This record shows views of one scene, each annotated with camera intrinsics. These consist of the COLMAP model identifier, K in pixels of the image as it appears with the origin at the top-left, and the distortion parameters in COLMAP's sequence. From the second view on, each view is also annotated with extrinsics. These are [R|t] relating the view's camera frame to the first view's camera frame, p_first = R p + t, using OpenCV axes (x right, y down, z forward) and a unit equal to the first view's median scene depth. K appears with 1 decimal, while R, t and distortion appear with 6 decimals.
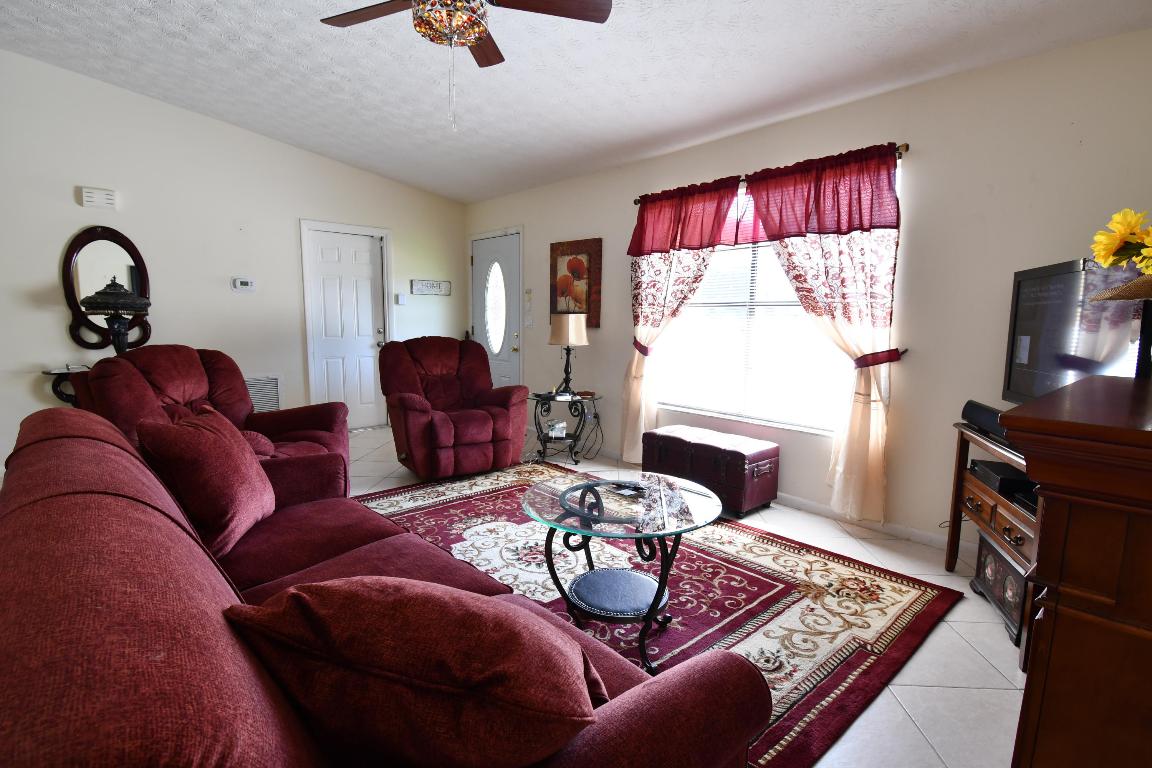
lens RADIAL K [[558.1, 0, 576.0], [0, 558.1, 384.0], [0, 0, 1]] dist [0.000145, -0.000022]
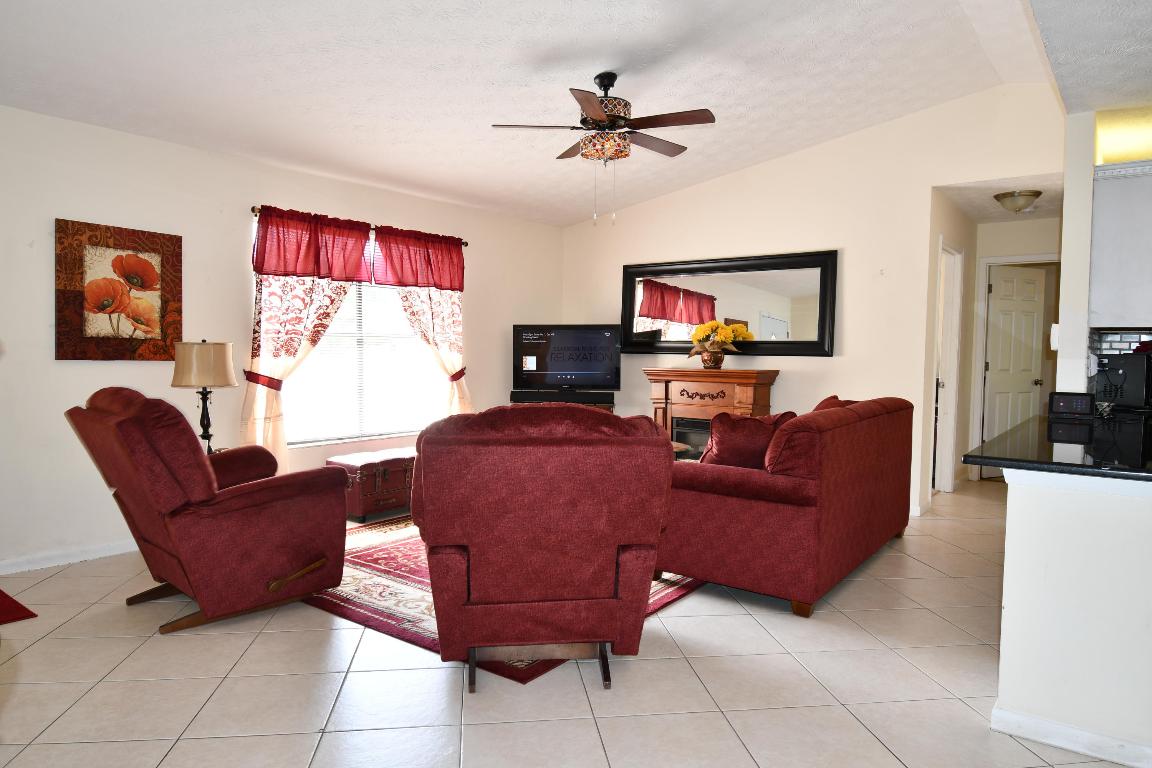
lens RADIAL K [[729.4, 0, 576.0], [0, 729.4, 384.0], [0, 0, 1]] dist [0.000300, -0.000007]
pose [[-0.181047, -0.056284, 0.981863, -1.097996], [0.104261, 0.991637, 0.076069, -0.103470], [-0.977932, 0.116142, -0.173664, 0.772553]]
